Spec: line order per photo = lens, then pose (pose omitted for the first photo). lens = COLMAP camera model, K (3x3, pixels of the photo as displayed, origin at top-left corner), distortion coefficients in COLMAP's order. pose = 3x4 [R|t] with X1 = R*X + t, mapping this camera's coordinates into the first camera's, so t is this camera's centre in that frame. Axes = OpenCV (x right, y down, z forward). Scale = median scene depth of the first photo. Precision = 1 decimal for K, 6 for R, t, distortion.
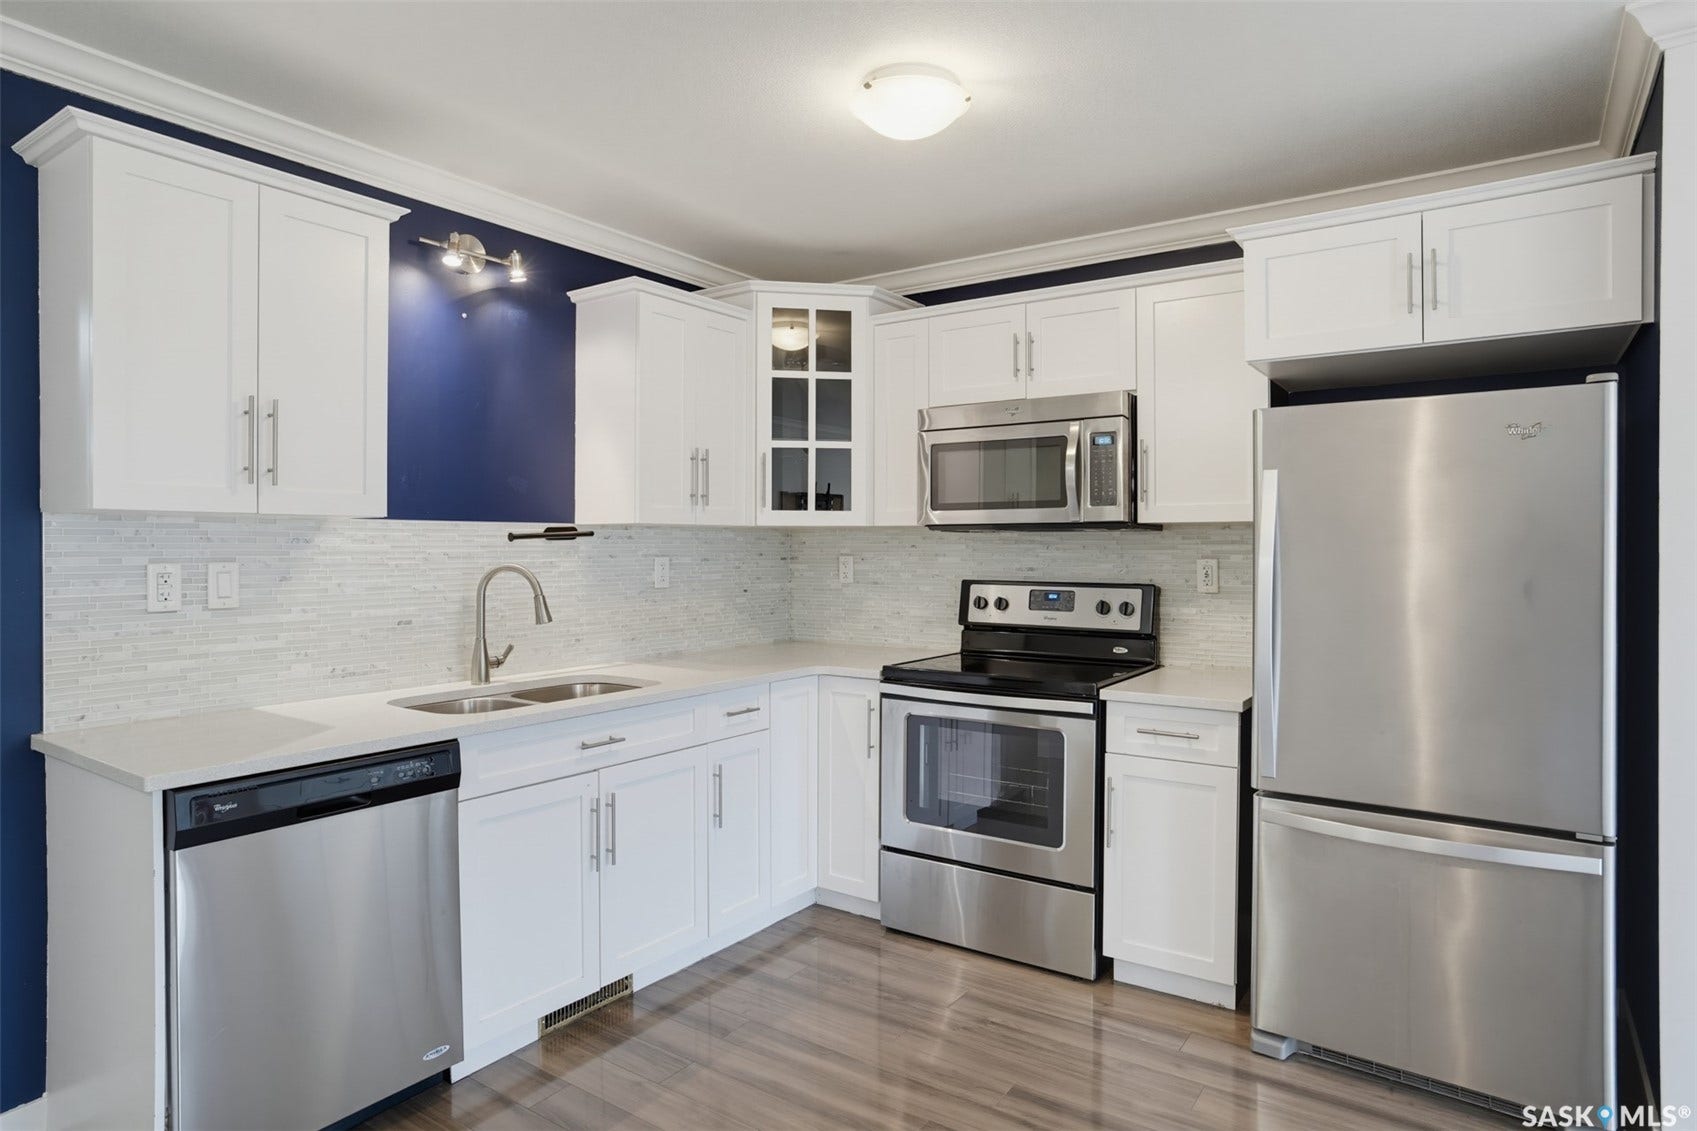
lens RADIAL K [[957.4, 0, 840.0], [0, 957.4, 554.0], [0, 0, 1]] dist [-0.029768, 0.007394]
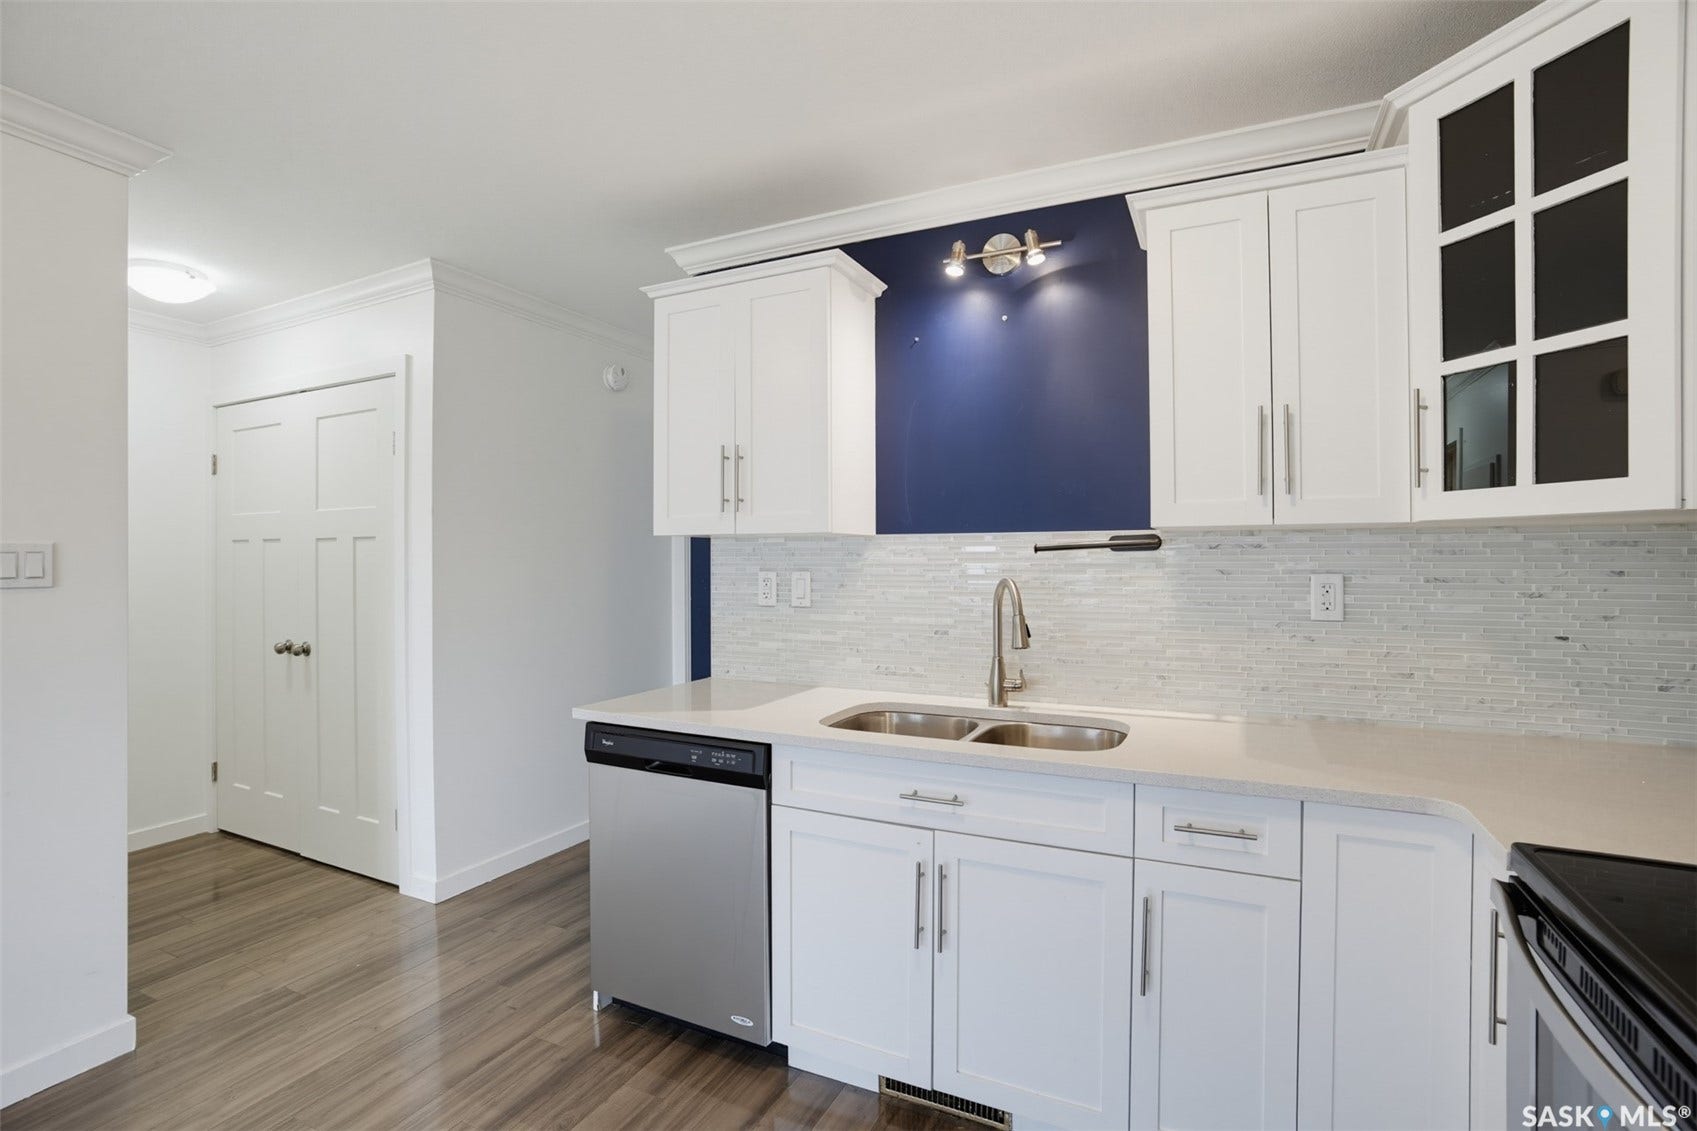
lens RADIAL K [[777.1, 0, 860.3], [0, 777.1, 555.9], [0, 0, 1]] dist [-0.035183, 0.010866]
pose [[0.186044, -0.004285, -0.982532, 0.318504], [-0.005483, 0.999970, -0.005399, -0.005807], [0.982526, 0.006392, 0.186015, 0.656863]]
